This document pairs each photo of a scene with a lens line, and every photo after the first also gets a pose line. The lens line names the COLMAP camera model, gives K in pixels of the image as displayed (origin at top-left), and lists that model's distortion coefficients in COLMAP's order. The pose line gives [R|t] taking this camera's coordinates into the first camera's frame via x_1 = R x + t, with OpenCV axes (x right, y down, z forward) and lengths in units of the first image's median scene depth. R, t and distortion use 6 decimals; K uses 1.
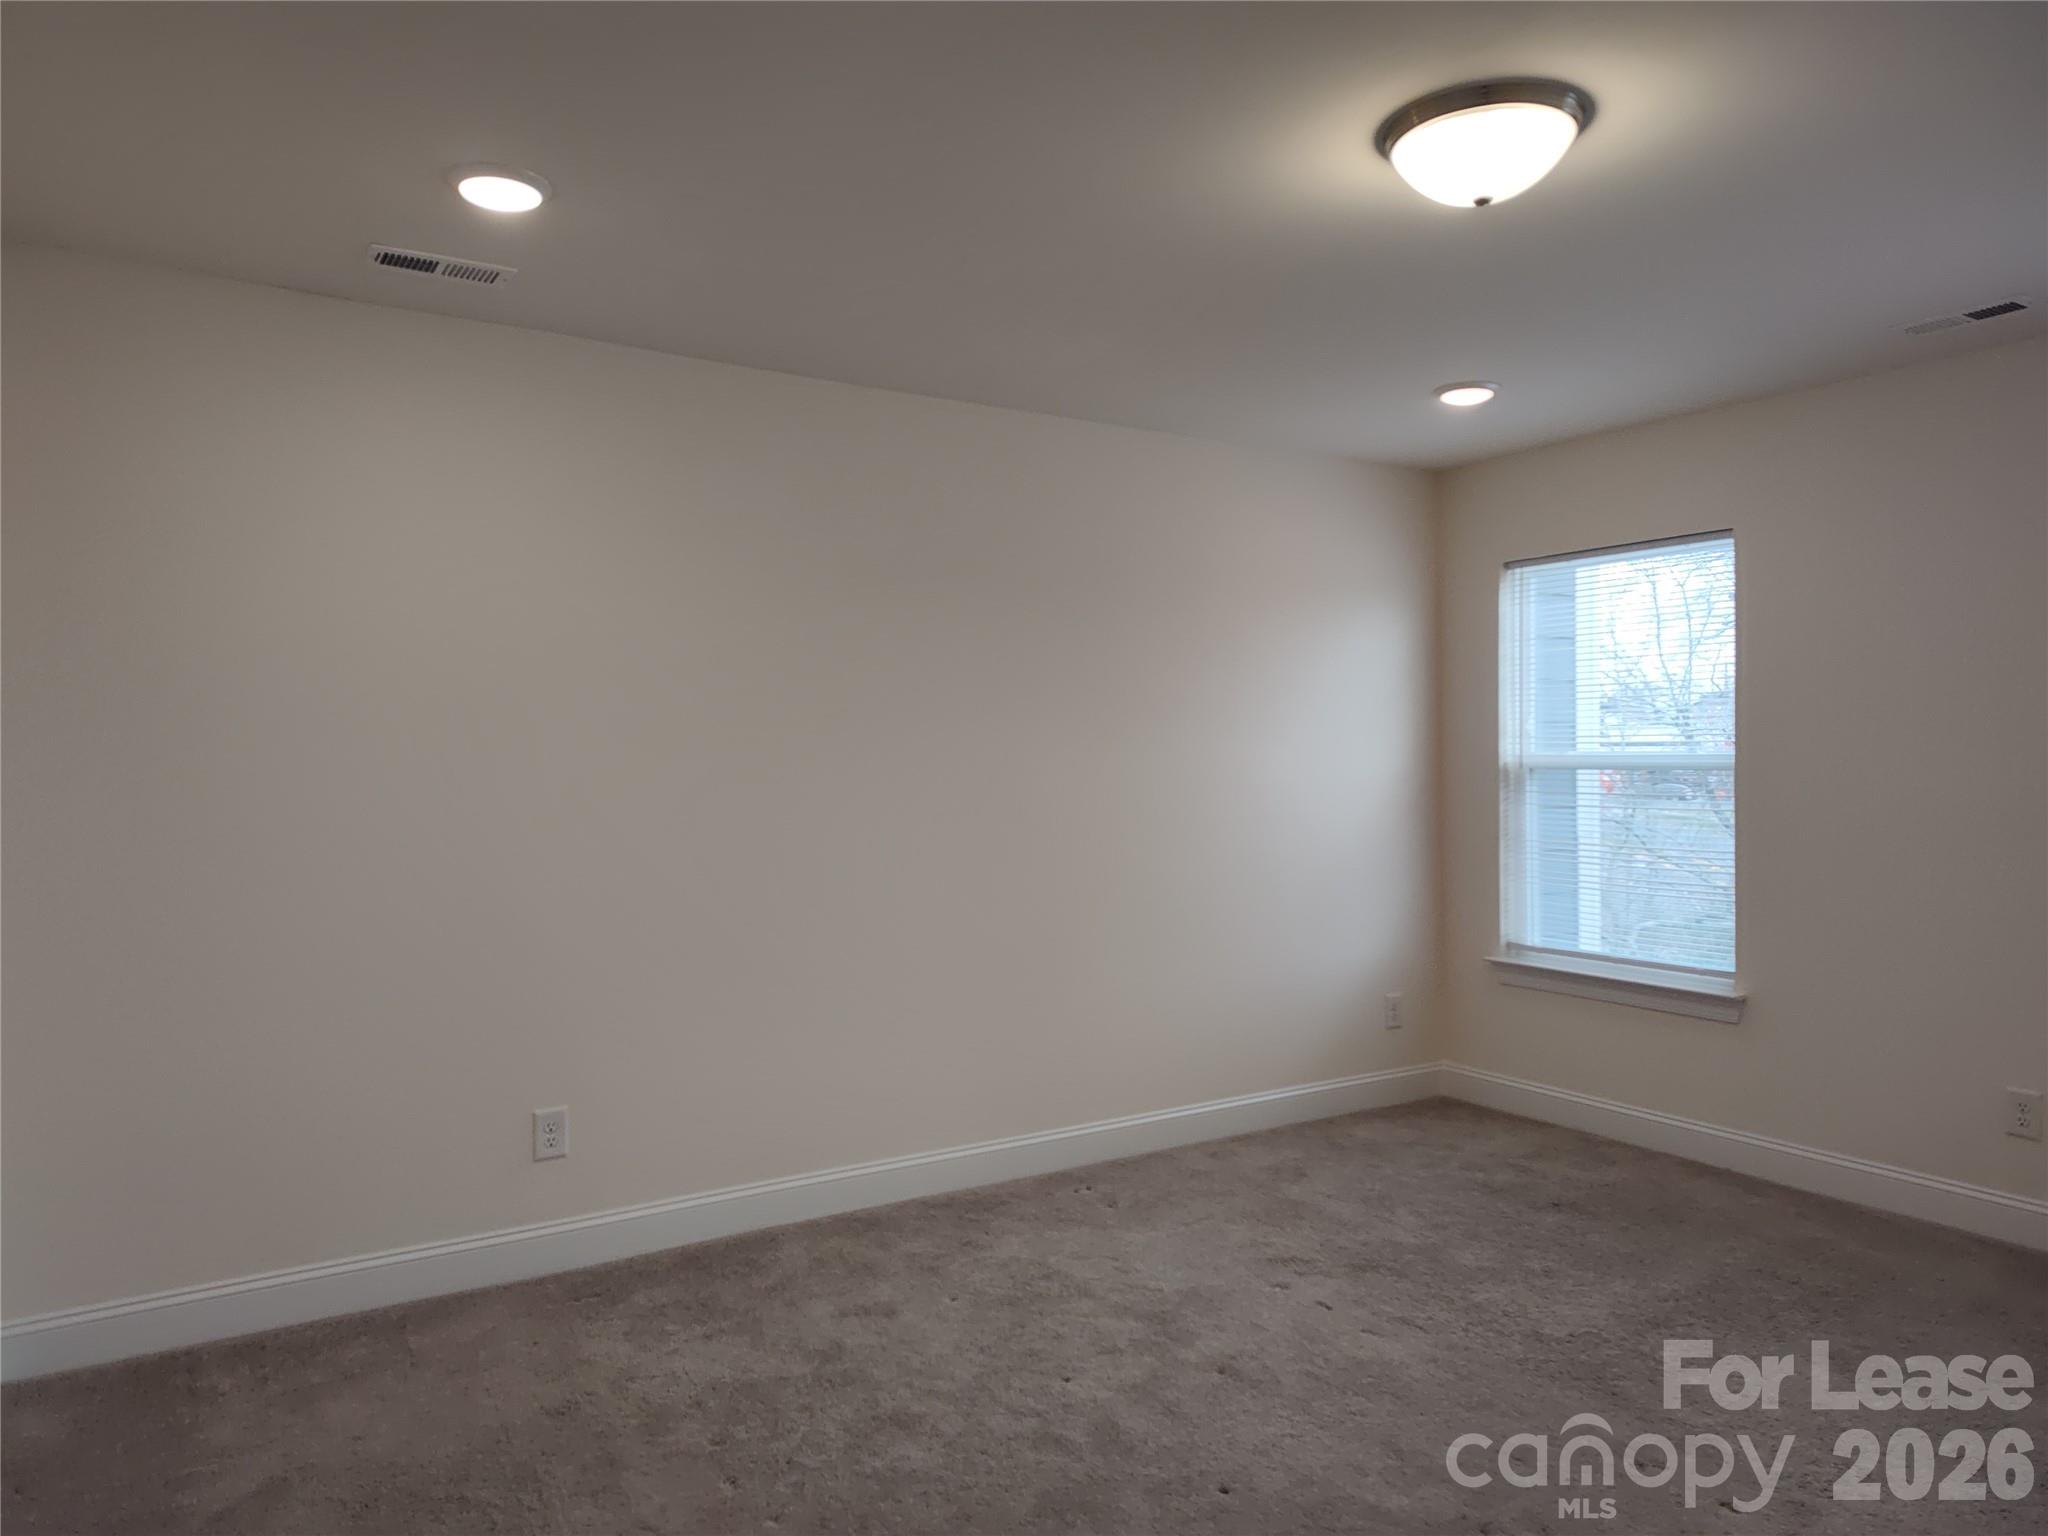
lens RADIAL K [[1383.3, 0, 1013.0], [0, 1383.3, 774.0], [0, 0, 1]] dist [0.055854, -0.058954]
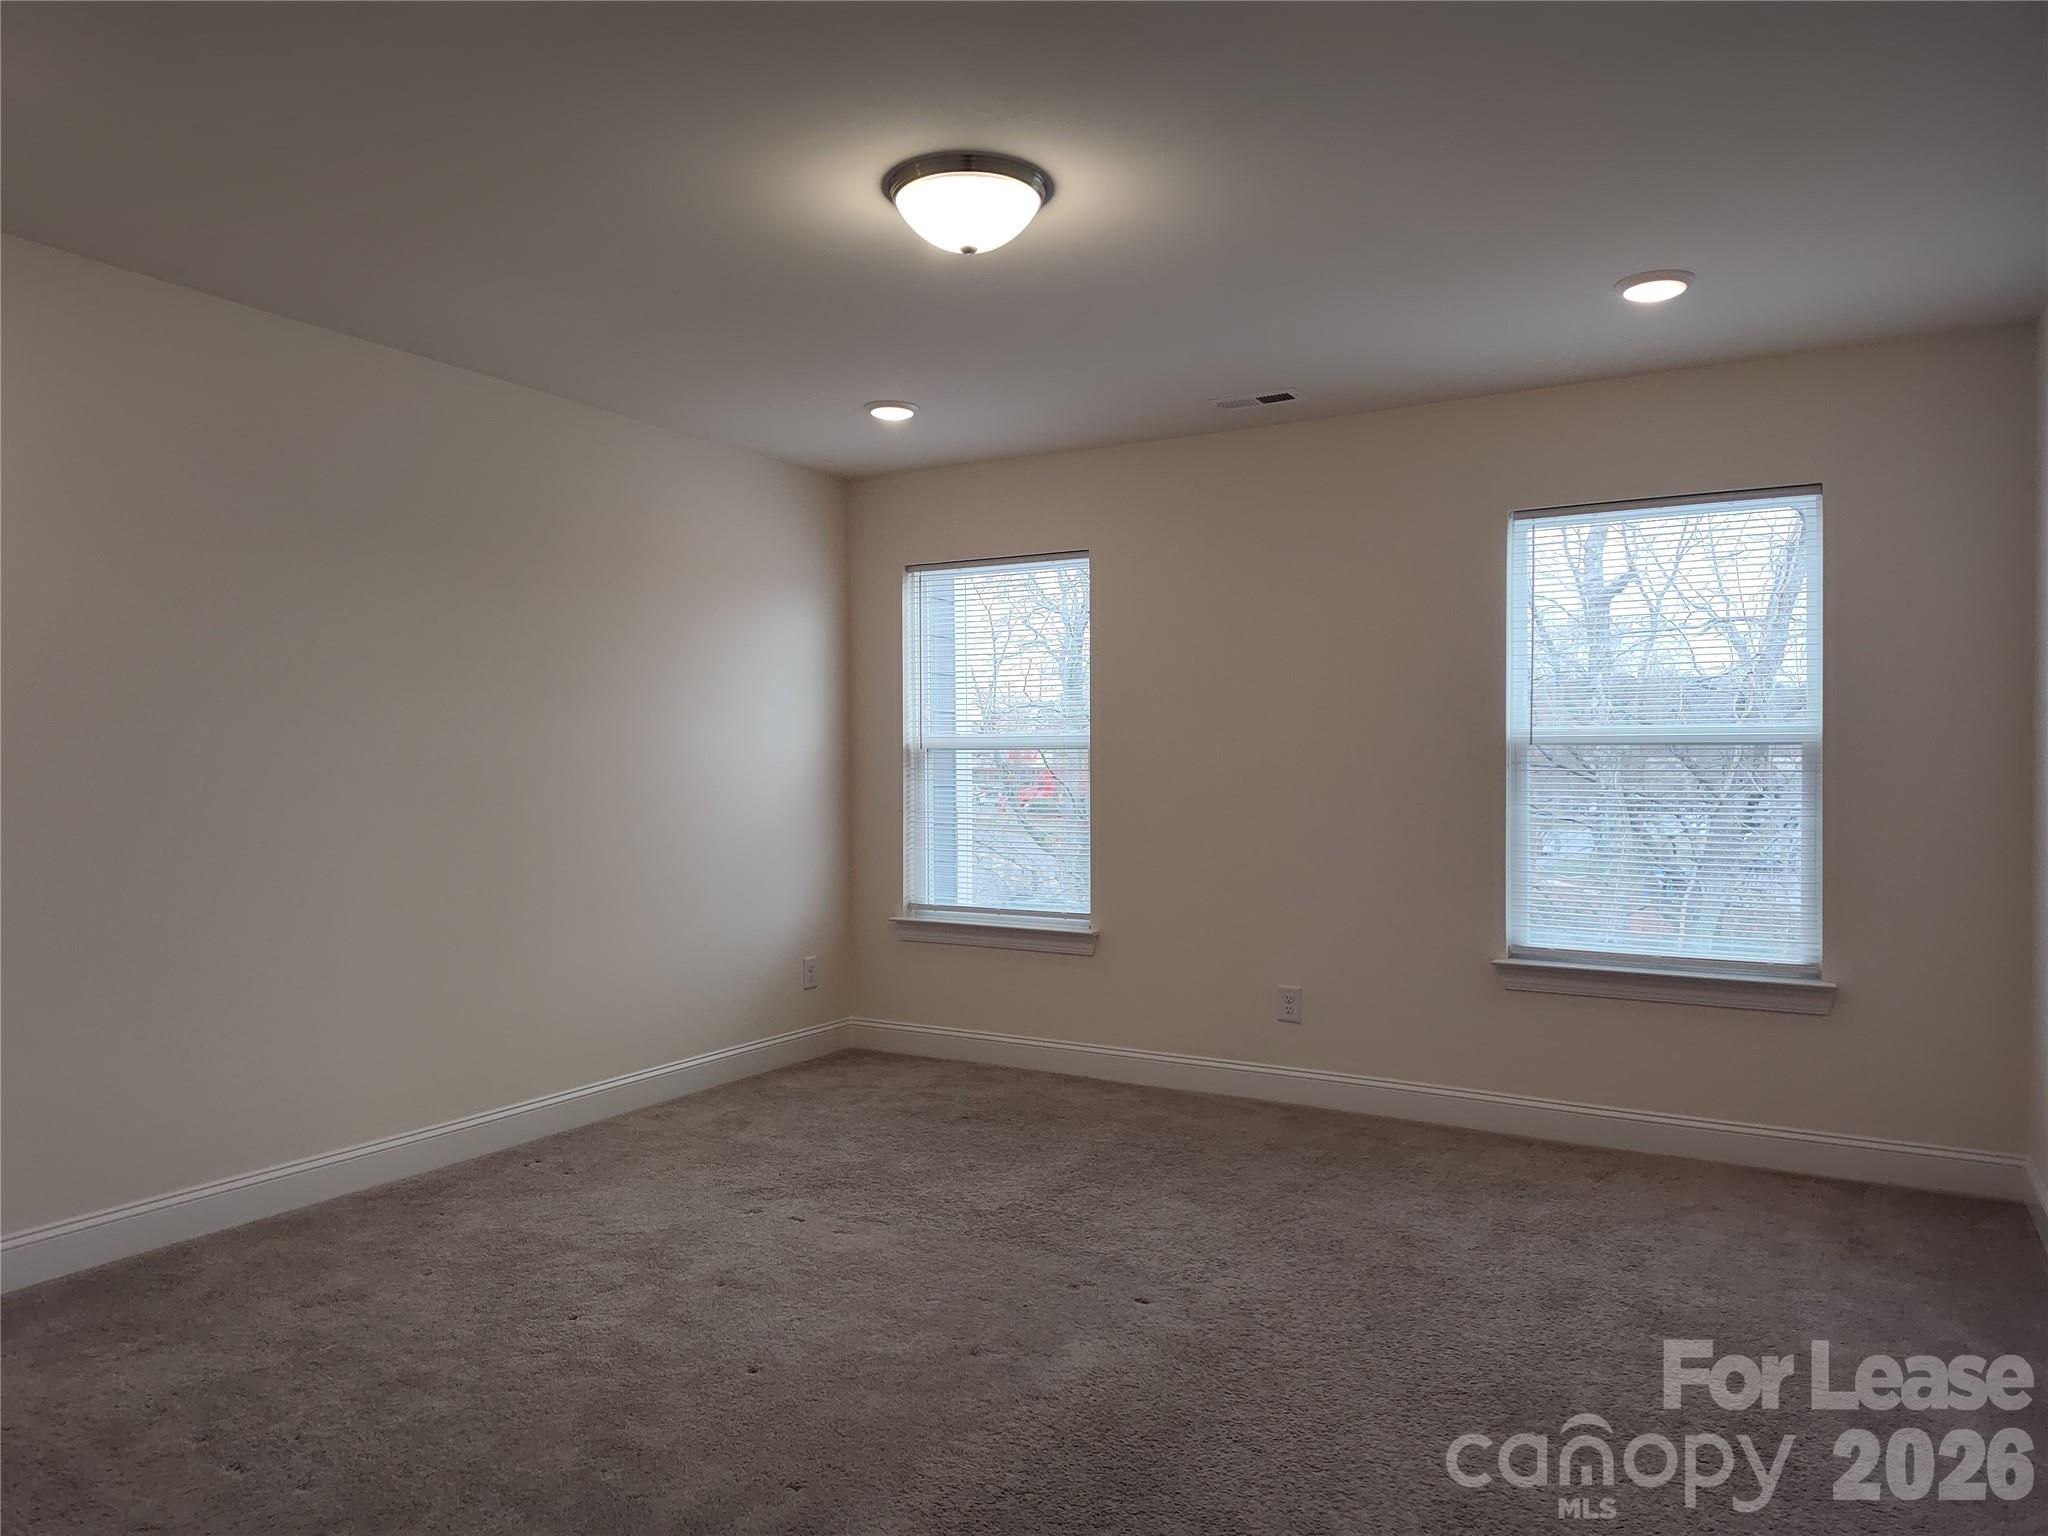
lens RADIAL K [[1383.3, 0, 1032.9], [0, 1383.3, 768.4], [0, 0, 1]] dist [0.055854, -0.058954]
pose [[0.883858, 0.002601, 0.467749, -0.110318], [0.002413, 0.999946, -0.010120, 0.031945], [-0.467750, 0.010074, 0.883803, -0.052857]]
